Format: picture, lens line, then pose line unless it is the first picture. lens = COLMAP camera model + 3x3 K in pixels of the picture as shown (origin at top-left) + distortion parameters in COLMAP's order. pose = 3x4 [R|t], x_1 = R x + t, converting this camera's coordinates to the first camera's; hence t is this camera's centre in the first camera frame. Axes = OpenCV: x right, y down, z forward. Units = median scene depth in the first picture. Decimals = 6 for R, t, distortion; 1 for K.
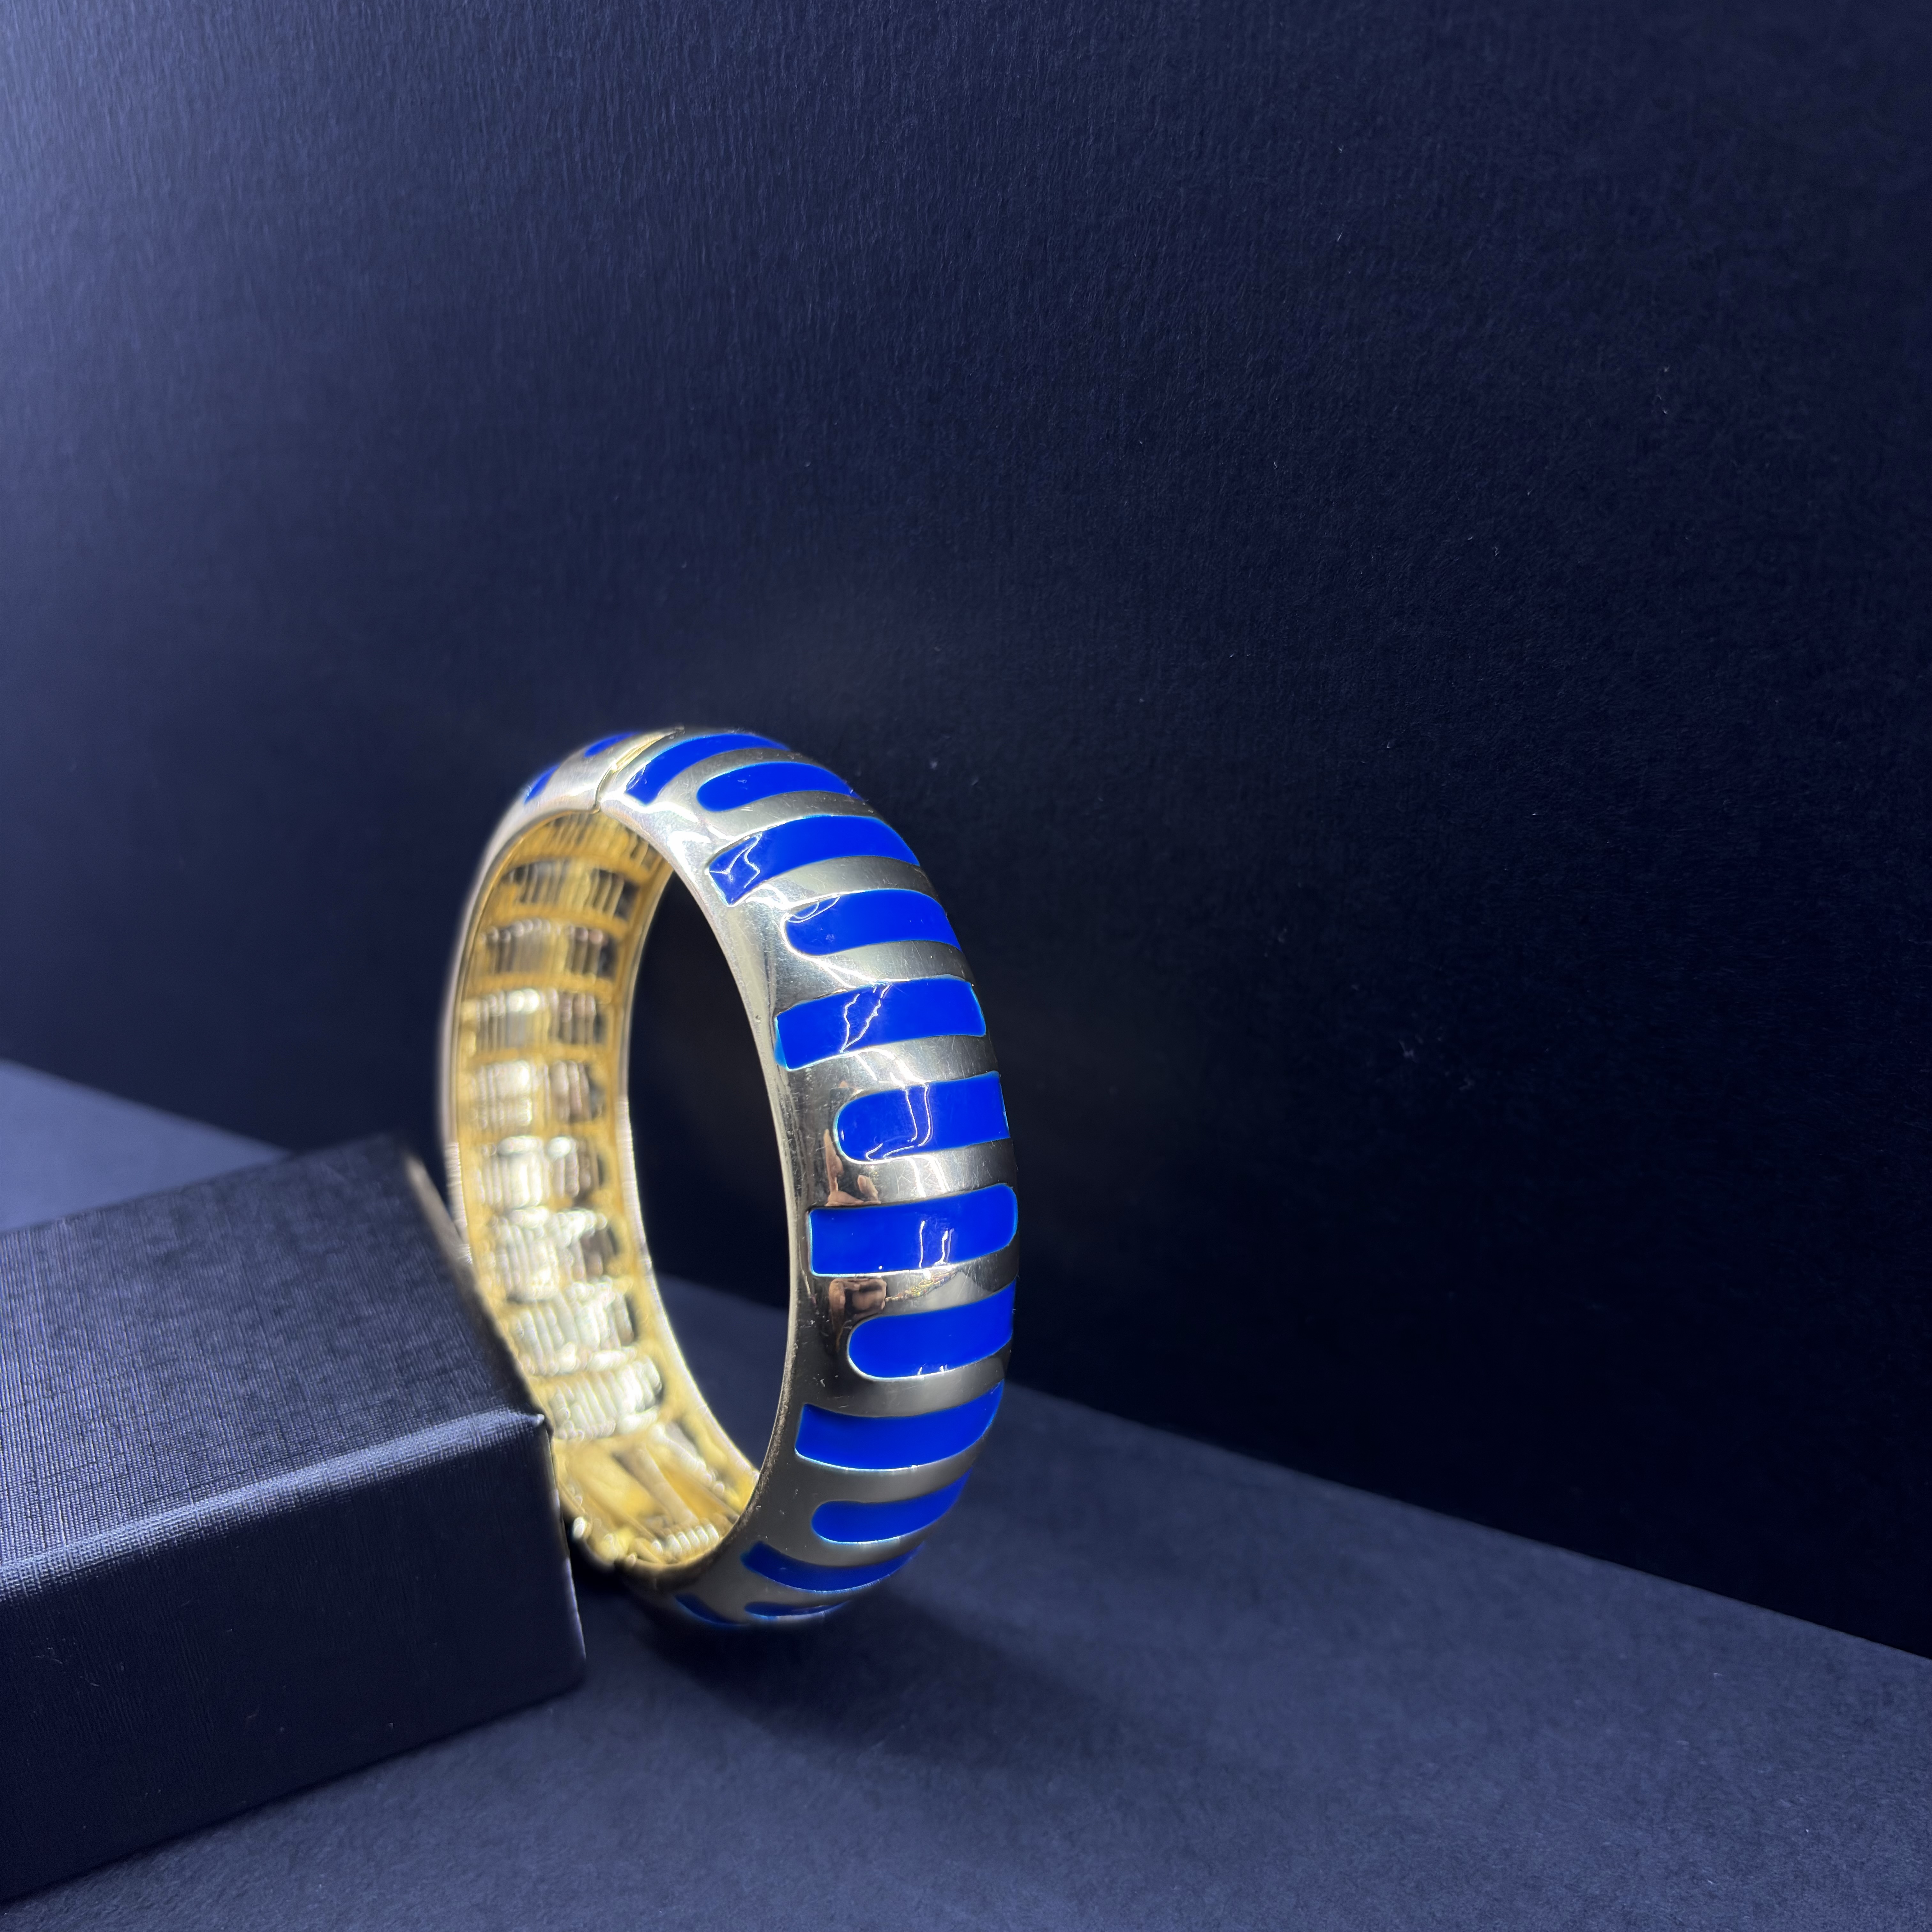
lens RADIAL K [[2159.5, 0, 957.3], [0, 2159.5, 967.4], [0, 0, 1]] dist [-0.015990, 0.000000]
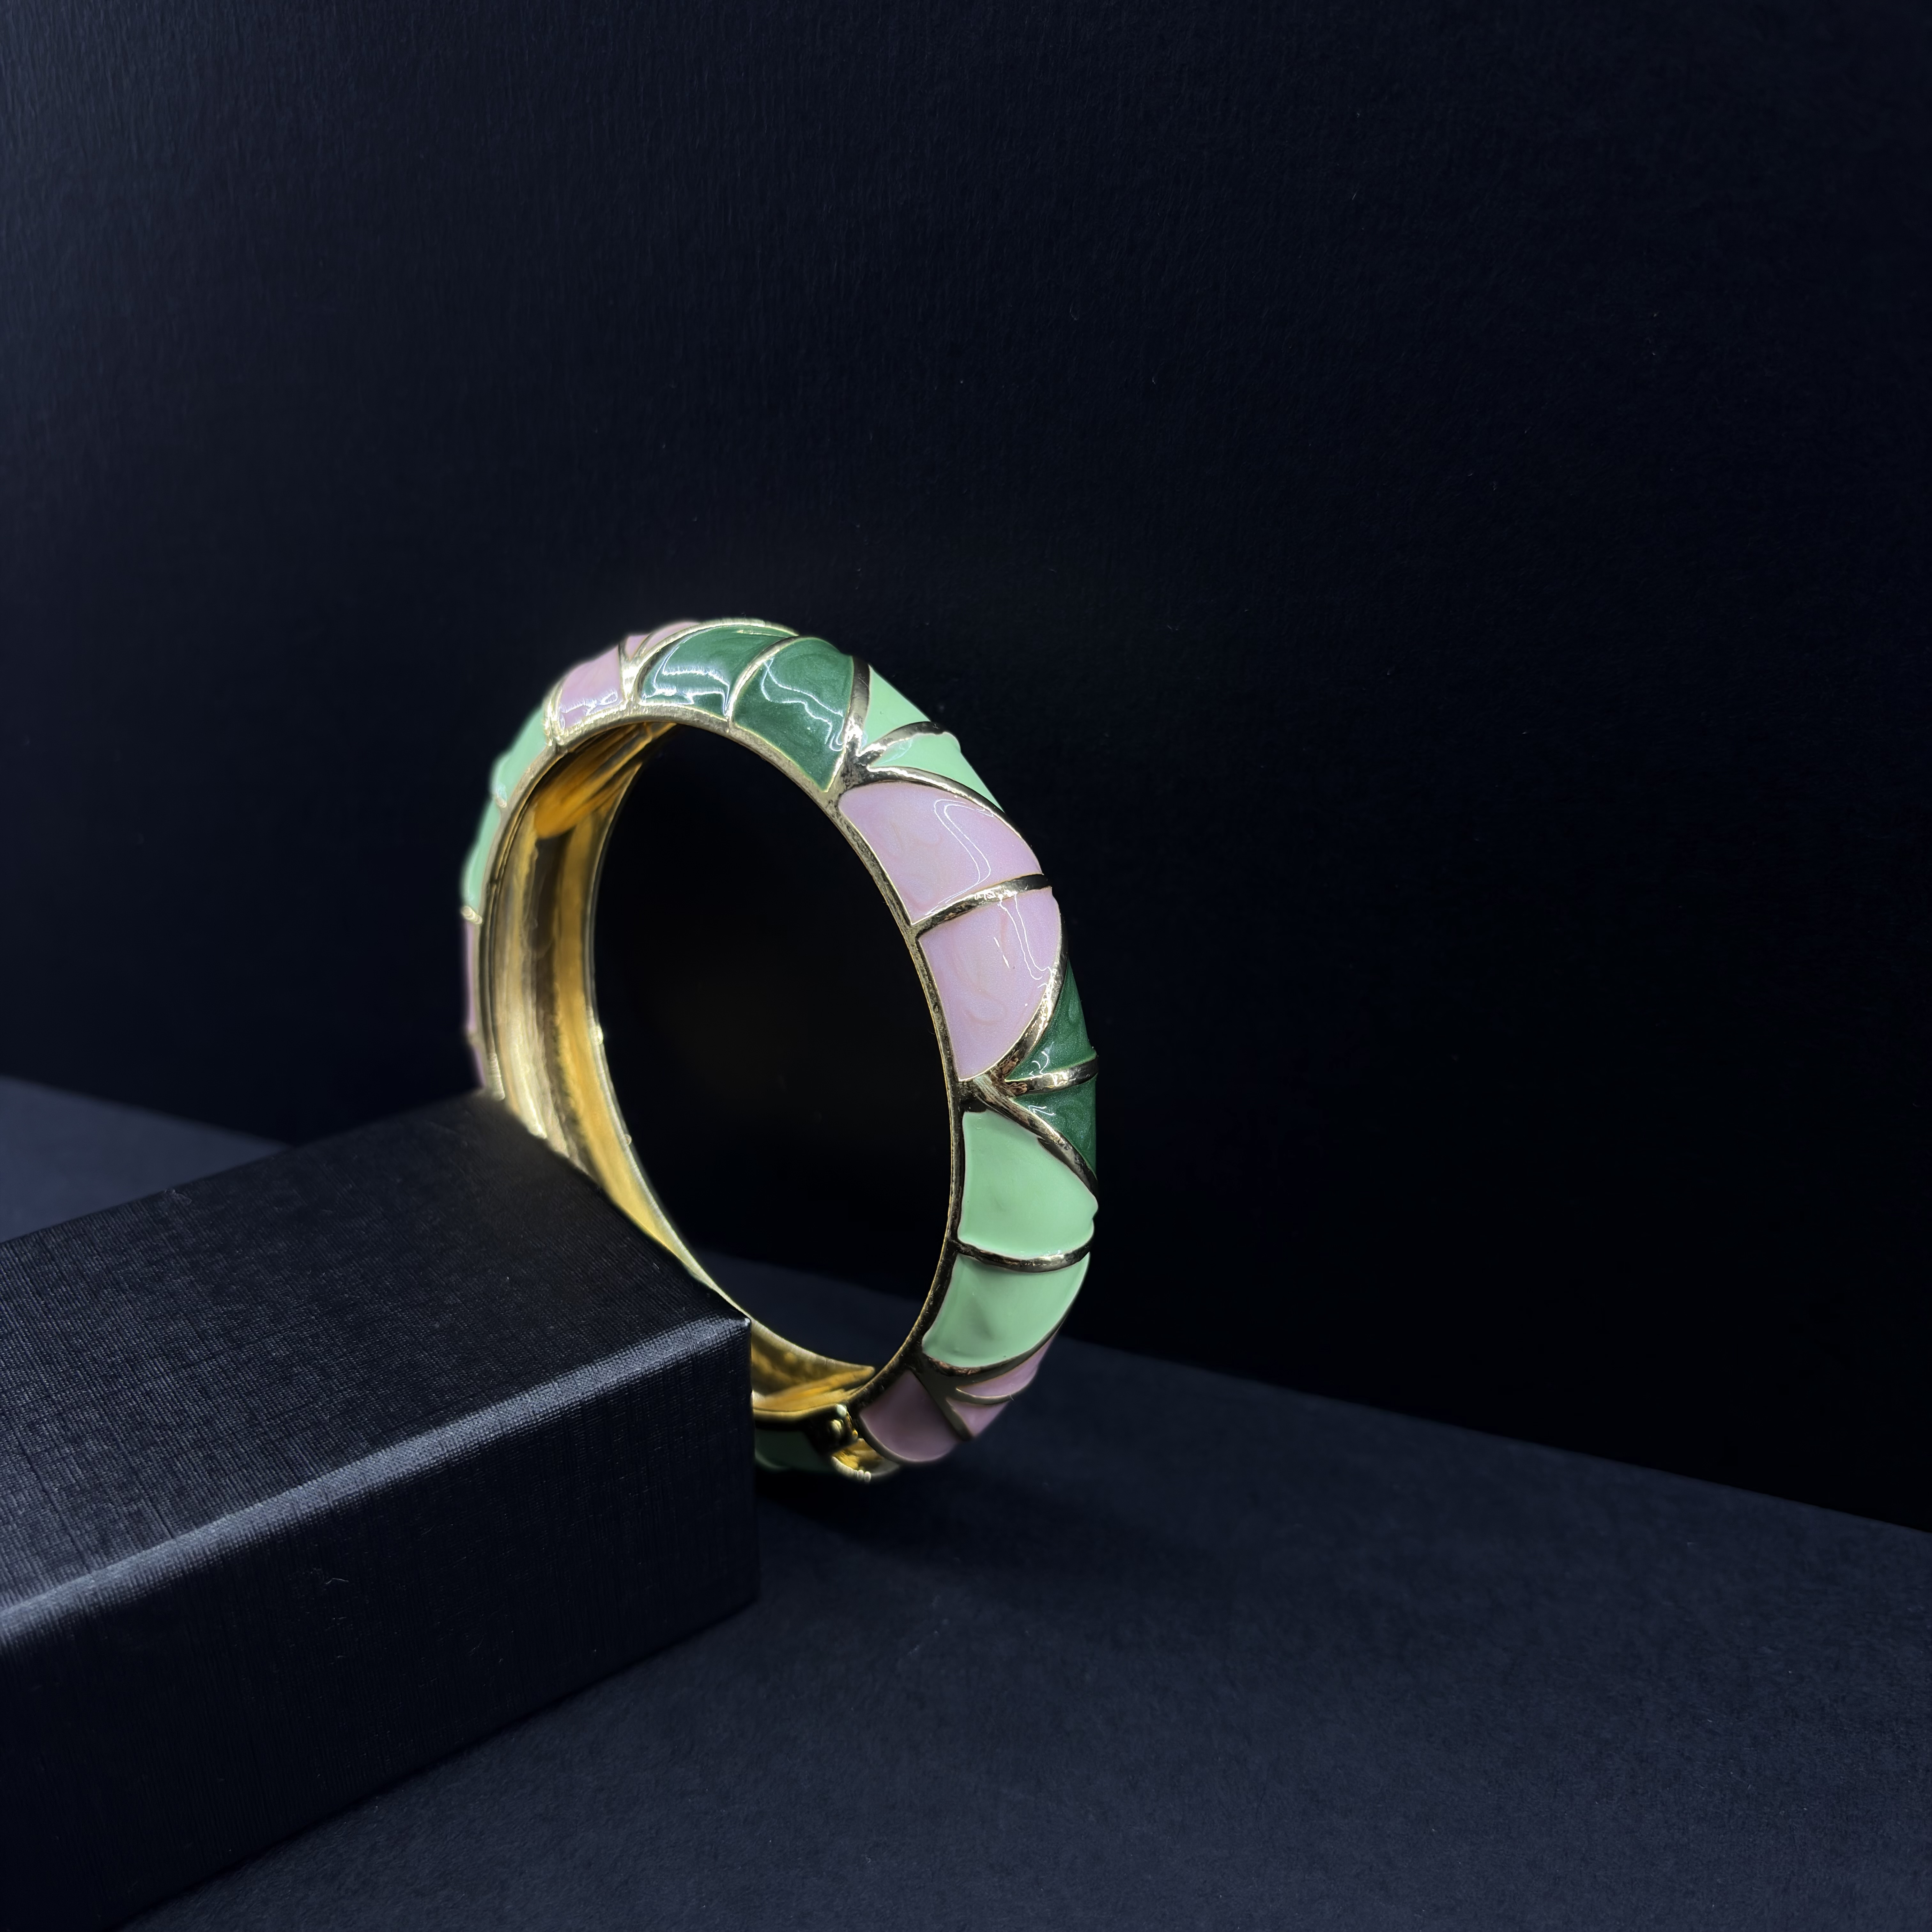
lens RADIAL K [[2159.5, 0, 966.0], [0, 2159.5, 965.6], [0, 0, 1]] dist [-0.015990, 0.000000]
pose [[0.993574, -0.014379, 0.112269, -0.130328], [0.019054, 0.998991, -0.040680, 0.081443], [-0.111571, 0.042558, 0.992845, -0.040633]]
